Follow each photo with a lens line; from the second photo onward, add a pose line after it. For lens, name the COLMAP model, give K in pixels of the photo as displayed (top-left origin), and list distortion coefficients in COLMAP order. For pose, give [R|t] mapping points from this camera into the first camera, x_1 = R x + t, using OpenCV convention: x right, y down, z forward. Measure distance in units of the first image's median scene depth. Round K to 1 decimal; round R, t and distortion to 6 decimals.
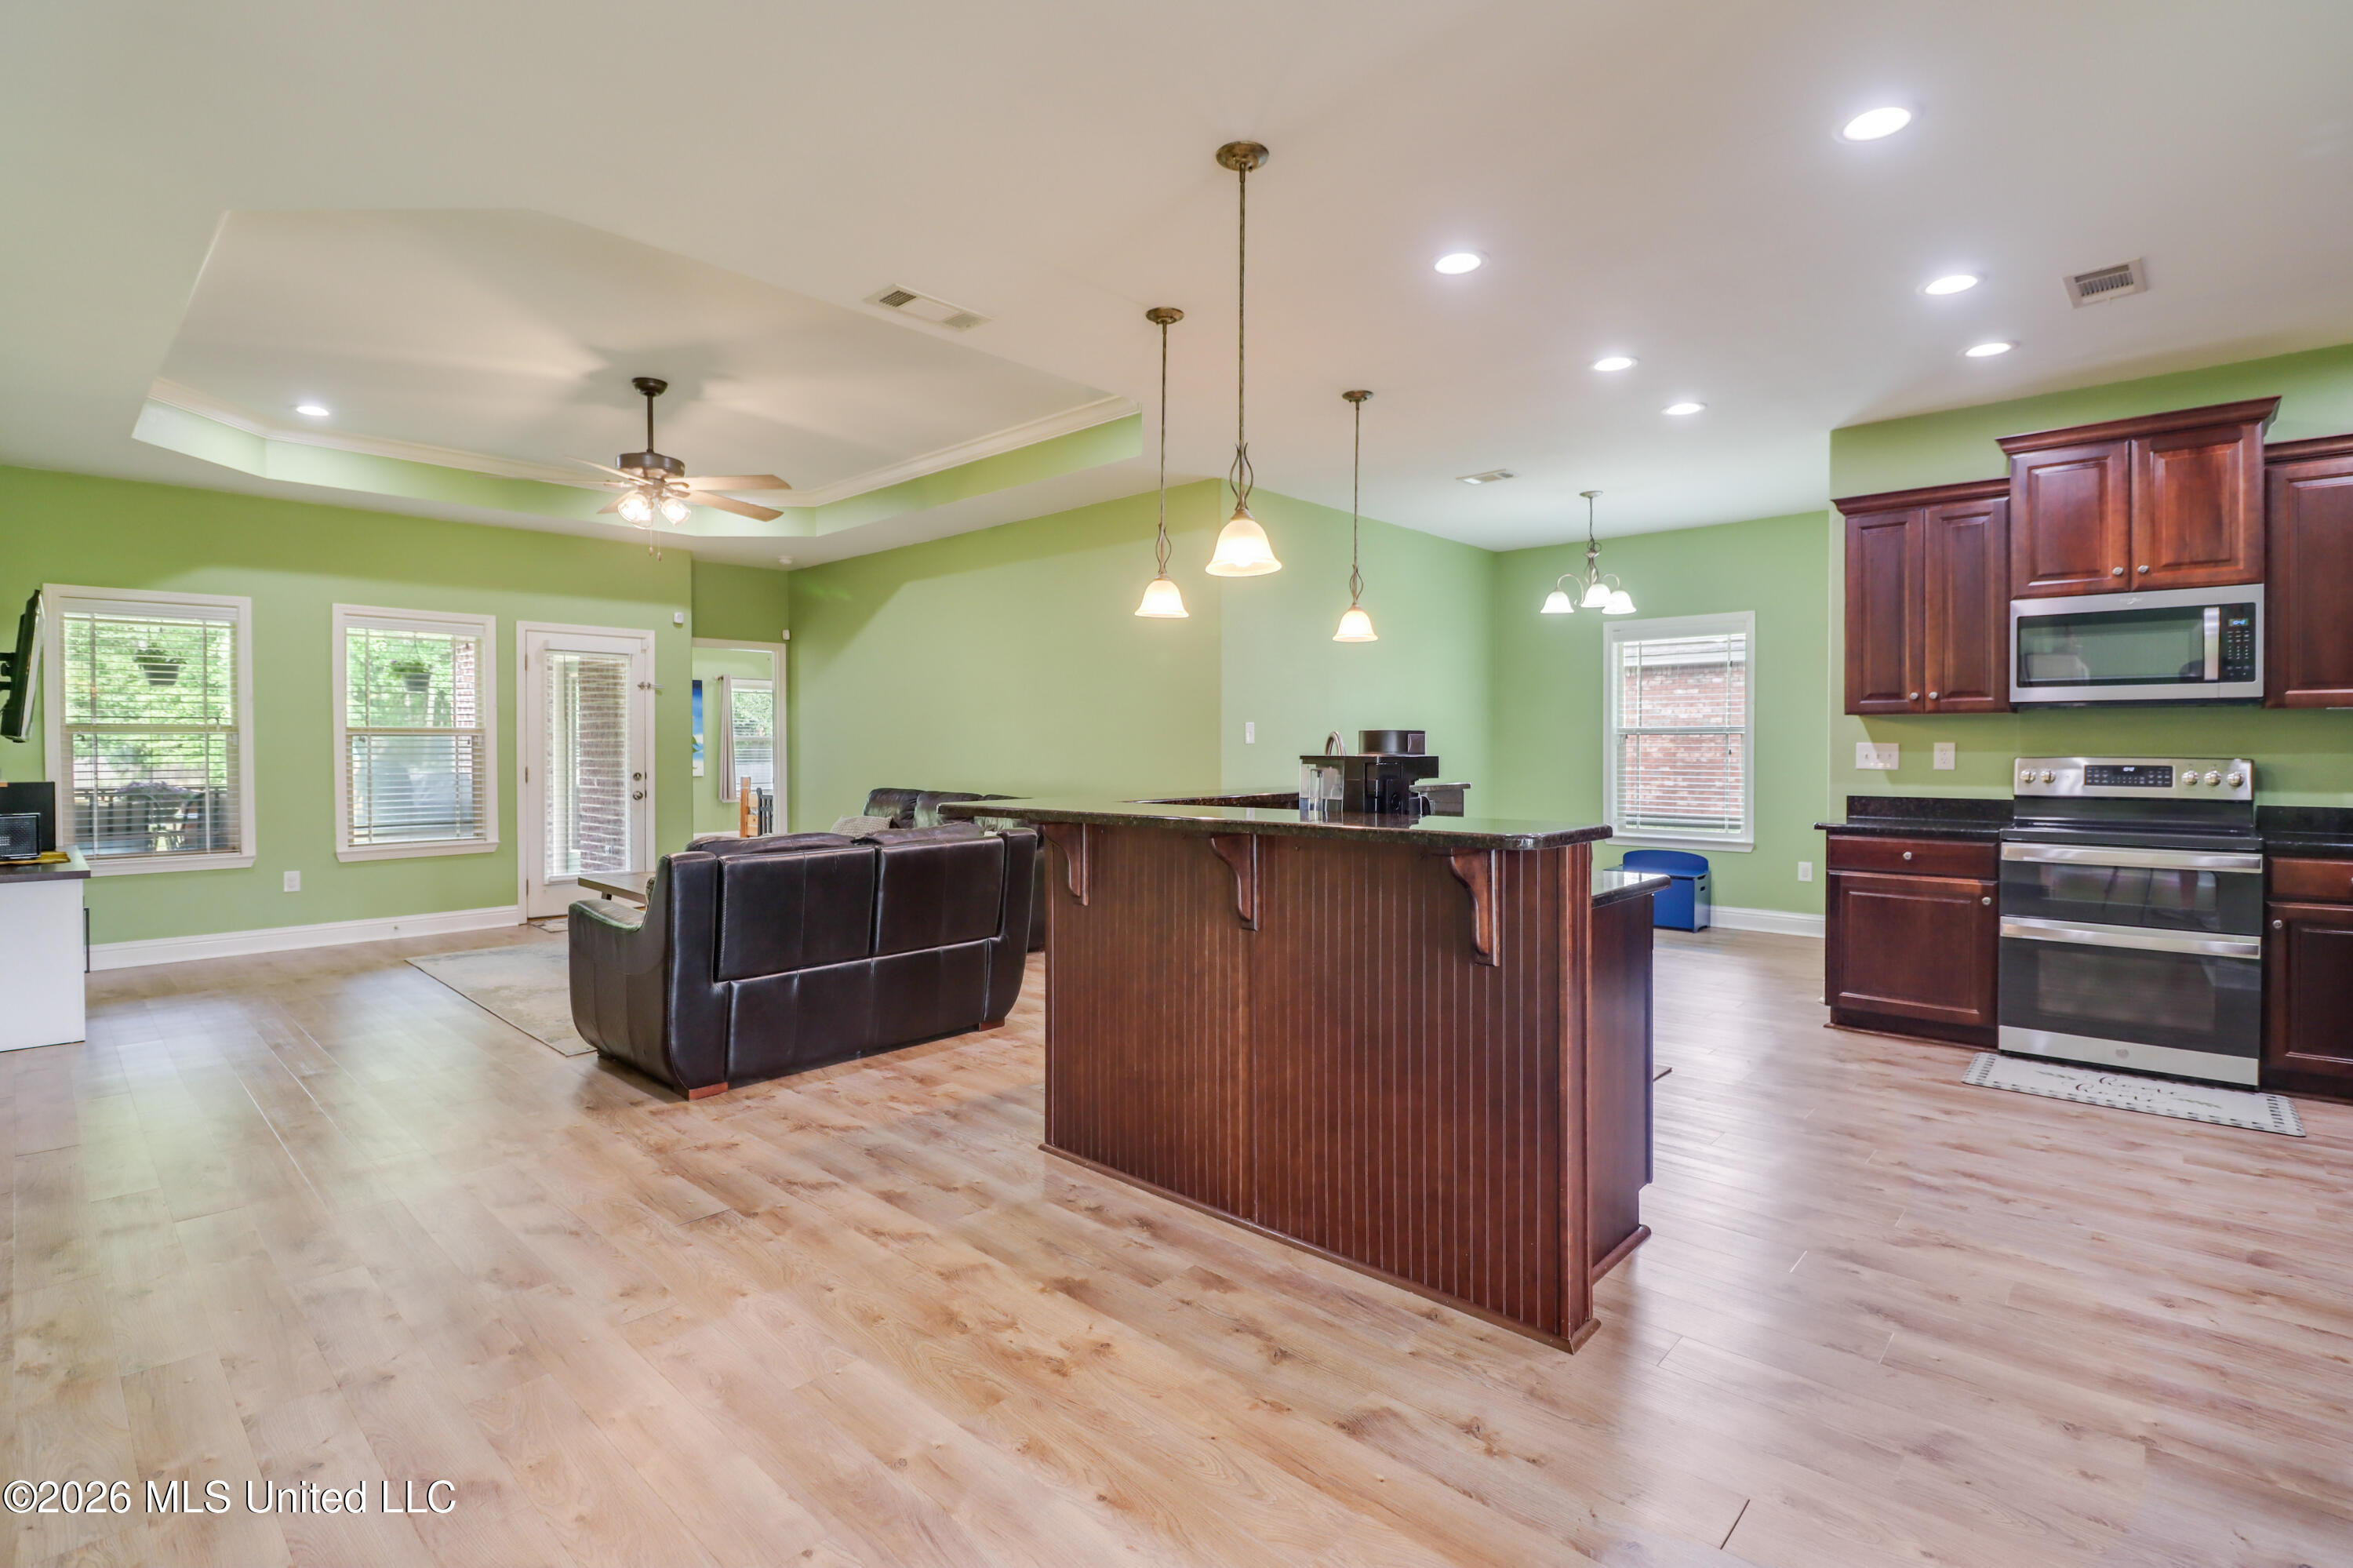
lens RADIAL K [[1123.8, 0, 1158.5], [0, 1123.8, 753.4], [0, 0, 1]] dist [-0.015279, -0.002679]
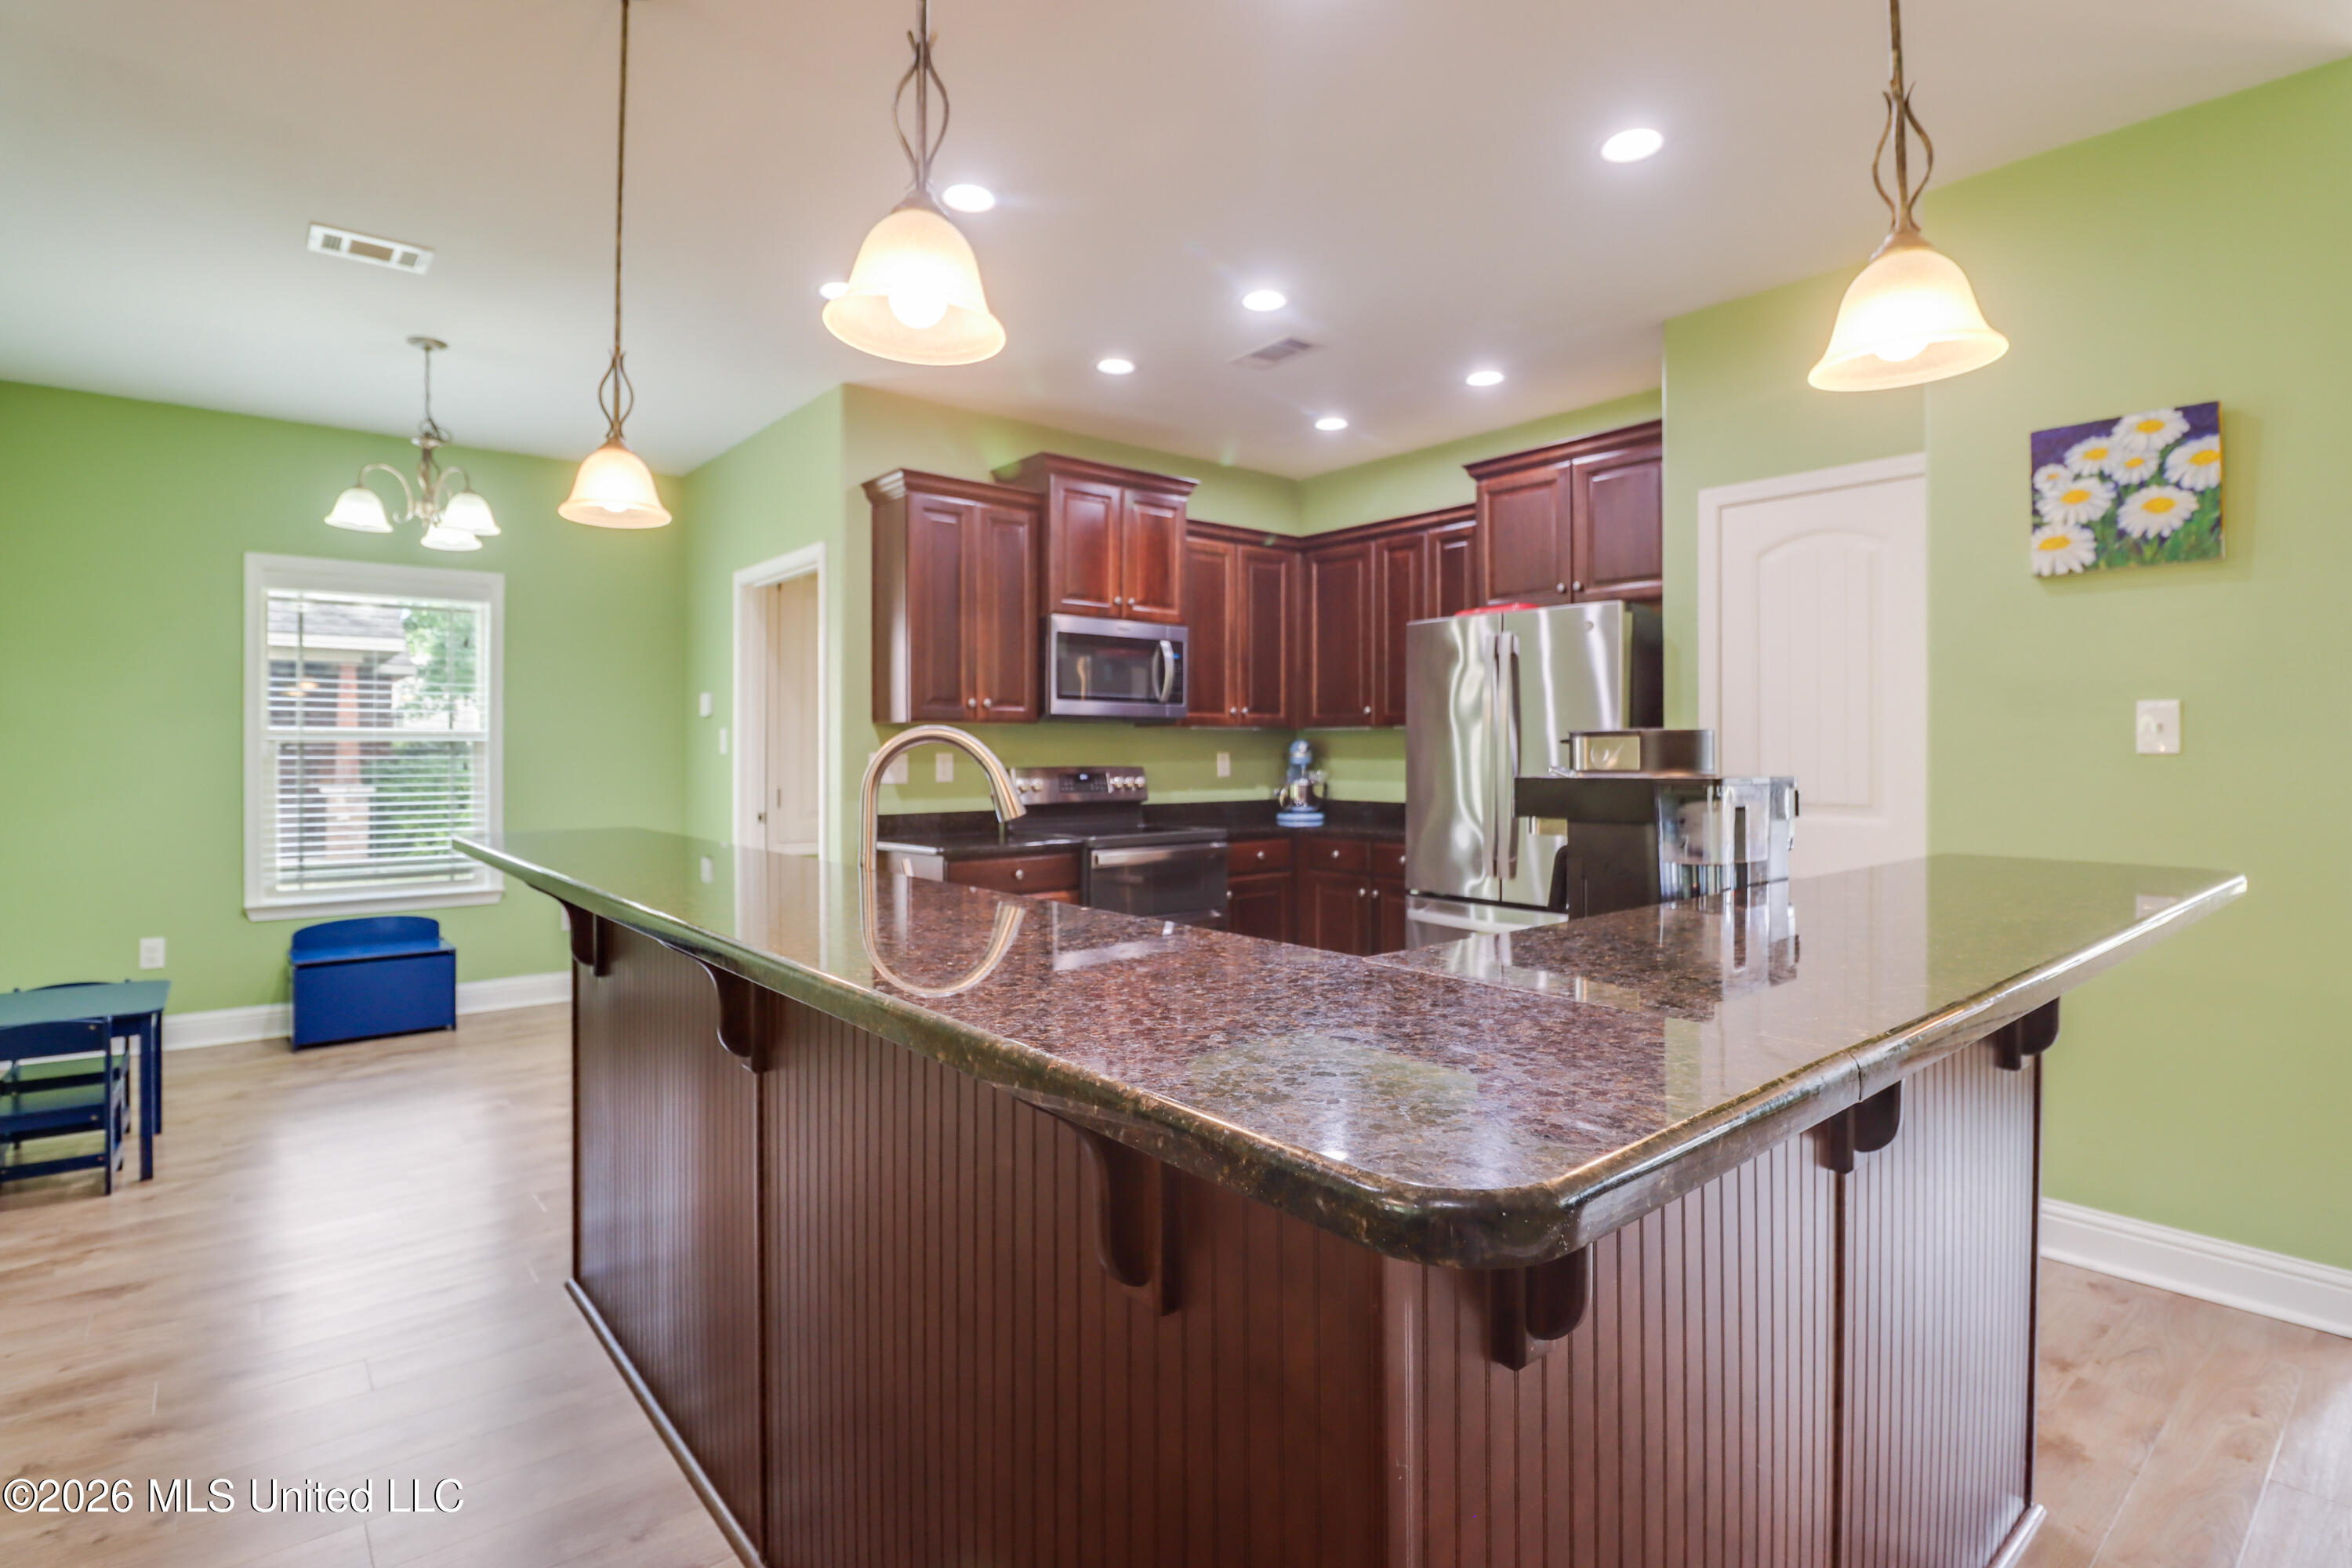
lens RADIAL K [[1123.3, 0, 1182.0], [0, 1123.3, 764.4], [0, 0, 1]] dist [-0.015279, -0.002679]
pose [[0.116586, -0.008169, 0.993147, -0.240223], [0.009710, 0.999928, 0.007085, -0.005677], [-0.993133, 0.008817, 0.116657, 0.764928]]
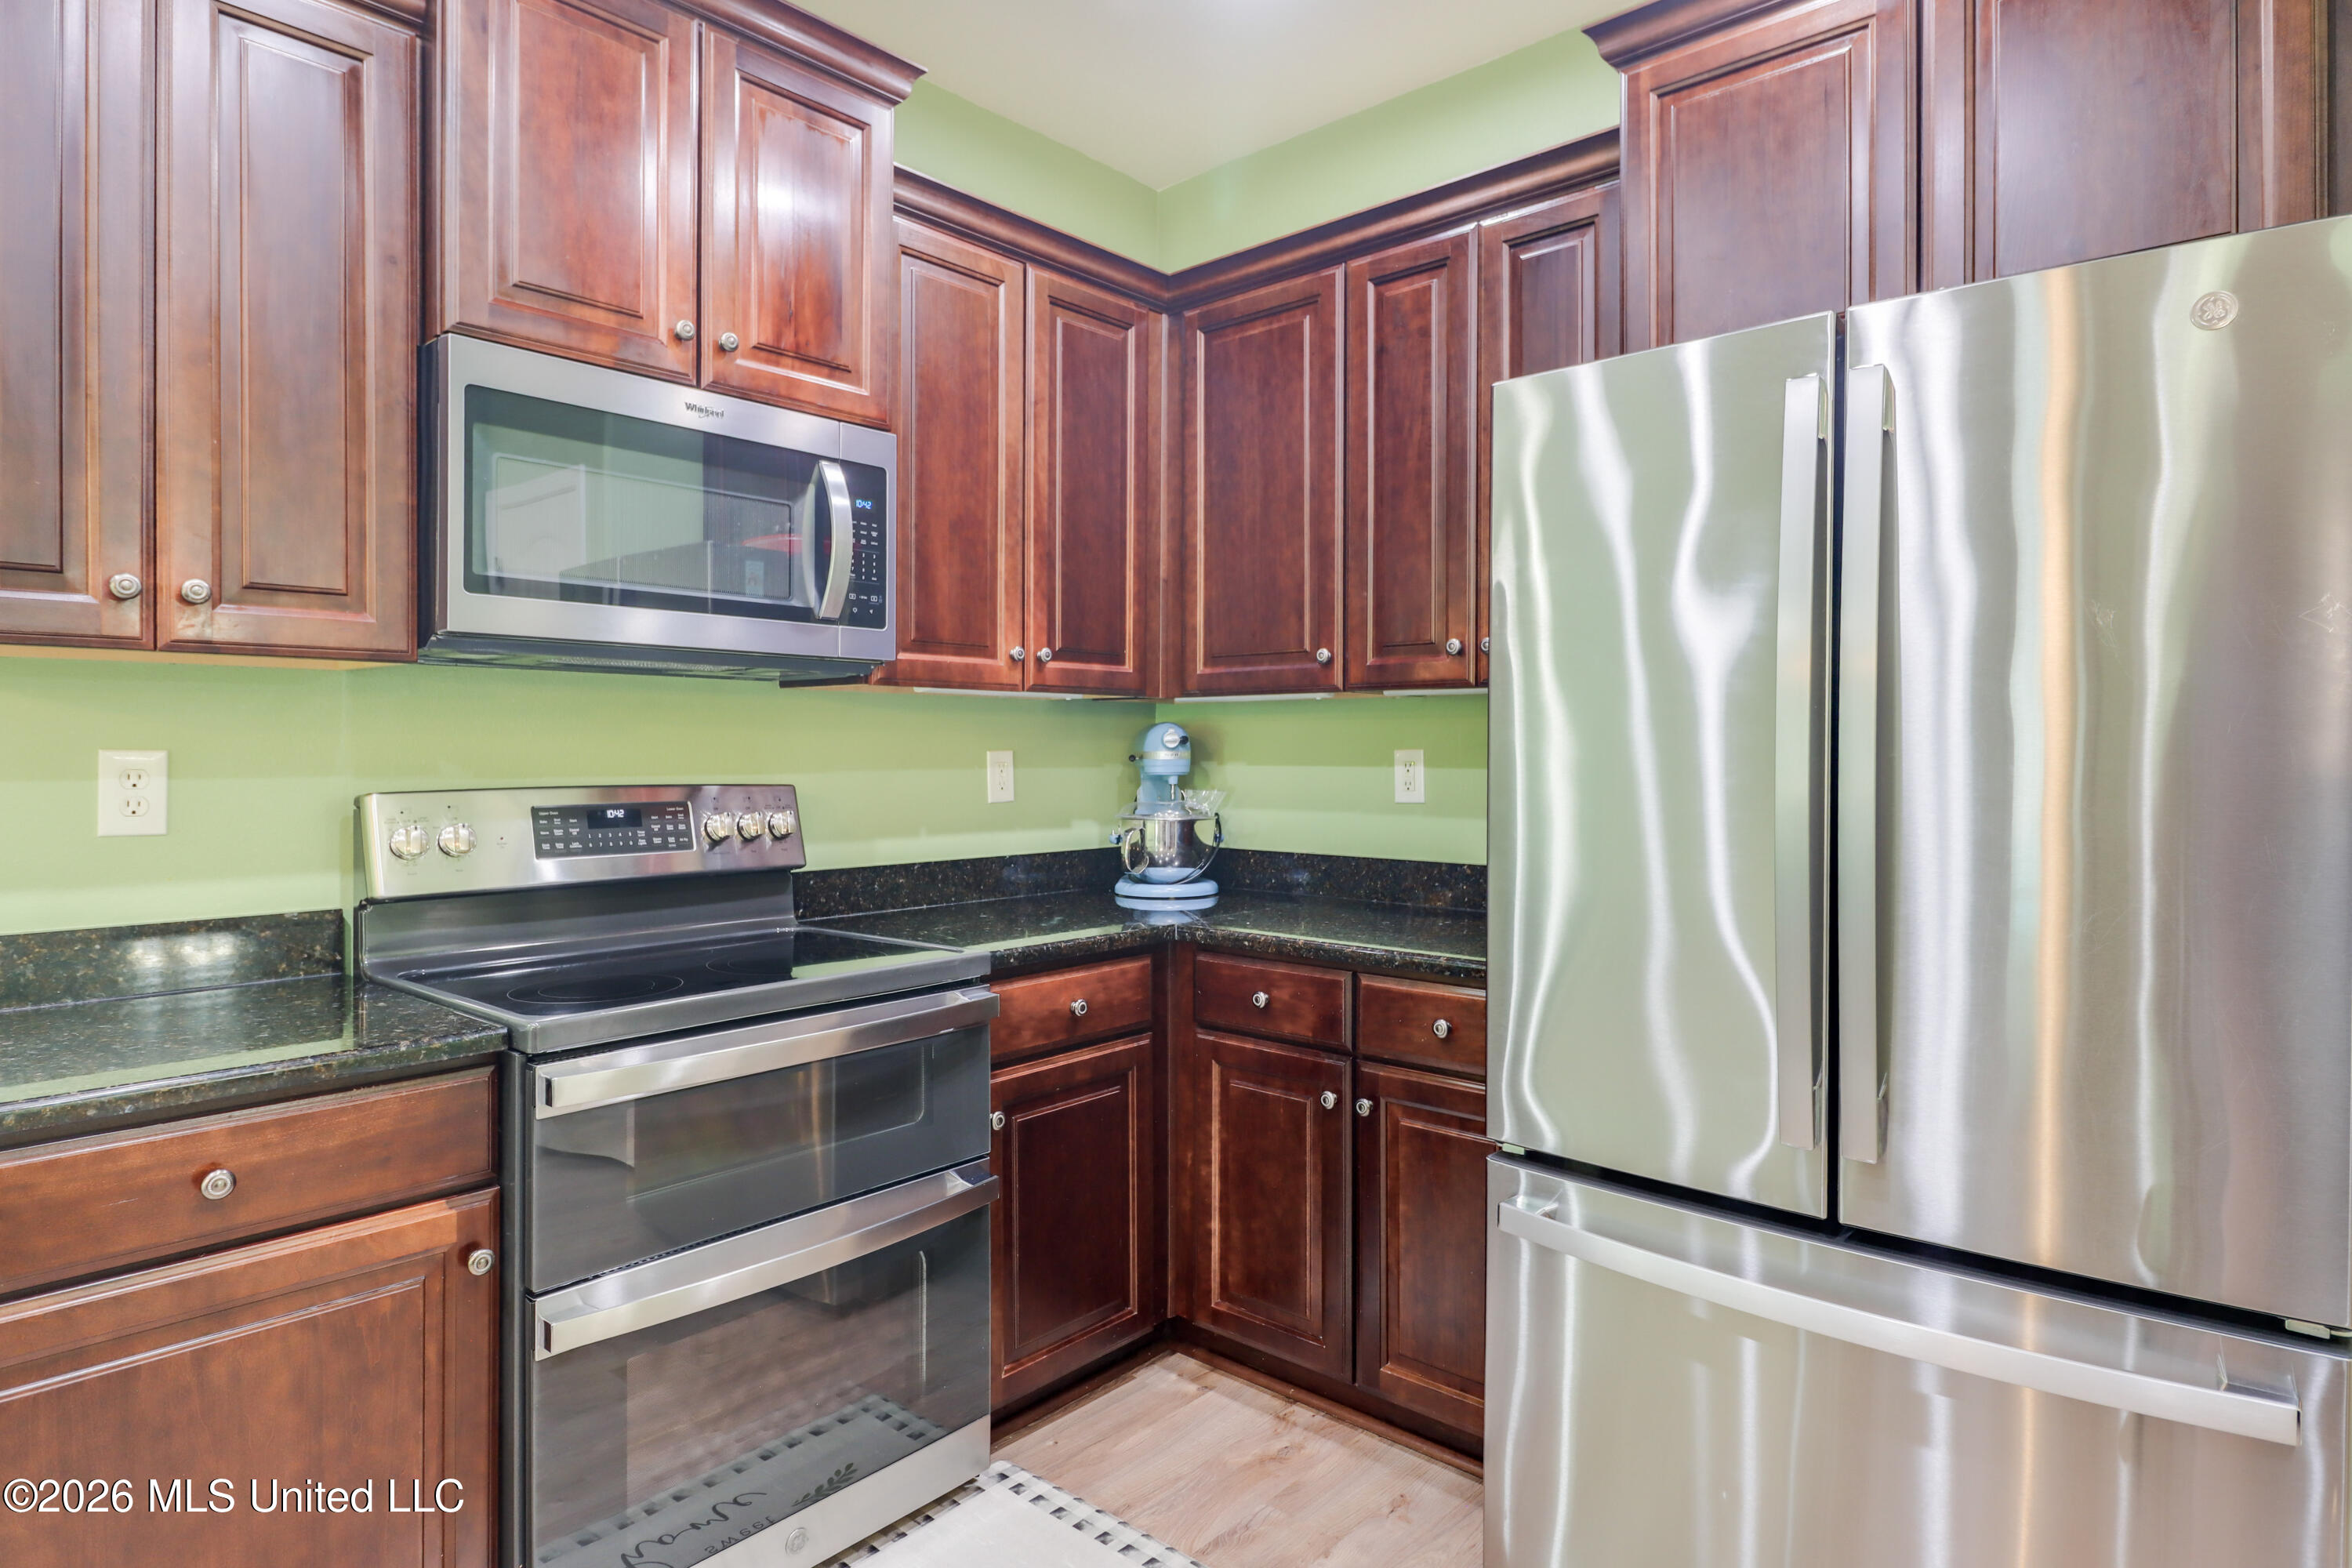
lens RADIAL K [[1256.7, 0, 1168.8], [0, 1256.7, 764.6], [0, 0, 1]] dist [0.006356, 0.000284]
pose [[-0.016741, -0.010695, 0.999803, 0.381721], [0.008194, 0.999908, 0.010833, -0.008250], [-0.999826, 0.008374, -0.016652, 0.790088]]
